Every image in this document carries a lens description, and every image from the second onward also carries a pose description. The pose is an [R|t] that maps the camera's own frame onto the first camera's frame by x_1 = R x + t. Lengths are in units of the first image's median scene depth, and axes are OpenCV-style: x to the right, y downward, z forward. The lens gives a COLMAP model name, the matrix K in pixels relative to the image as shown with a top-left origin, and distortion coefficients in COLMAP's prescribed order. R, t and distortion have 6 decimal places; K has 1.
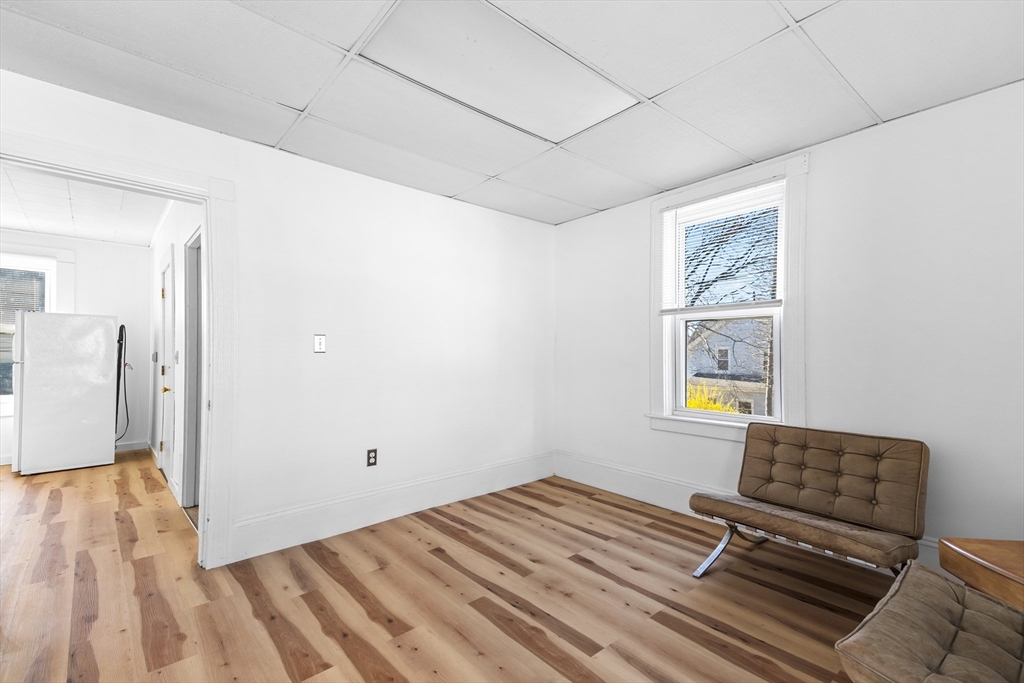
lens RADIAL K [[453.6, 0, 510.0], [0, 453.6, 349.5], [0, 0, 1]] dist [0.100511, -0.000478]
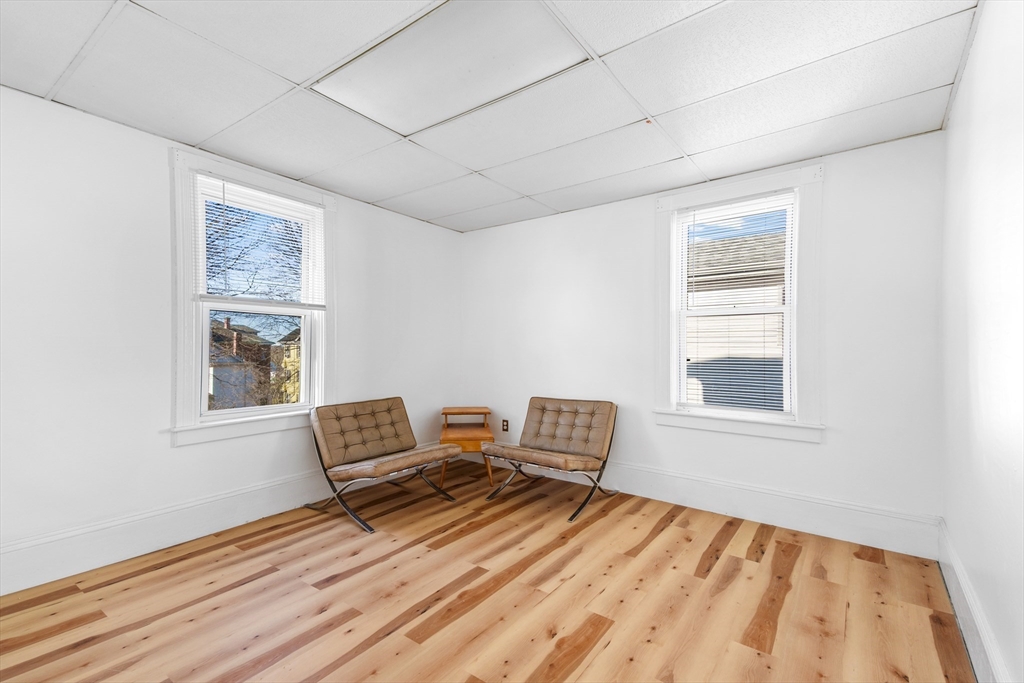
lens RADIAL K [[453.6, 0, 510.0], [0, 453.6, 349.5], [0, 0, 1]] dist [0.100511, -0.000478]
pose [[-0.204060, -0.001541, 0.978957, -0.790712], [-0.011161, 0.999937, -0.000753, 0.007346], [-0.978895, -0.011080, -0.204065, 0.839539]]
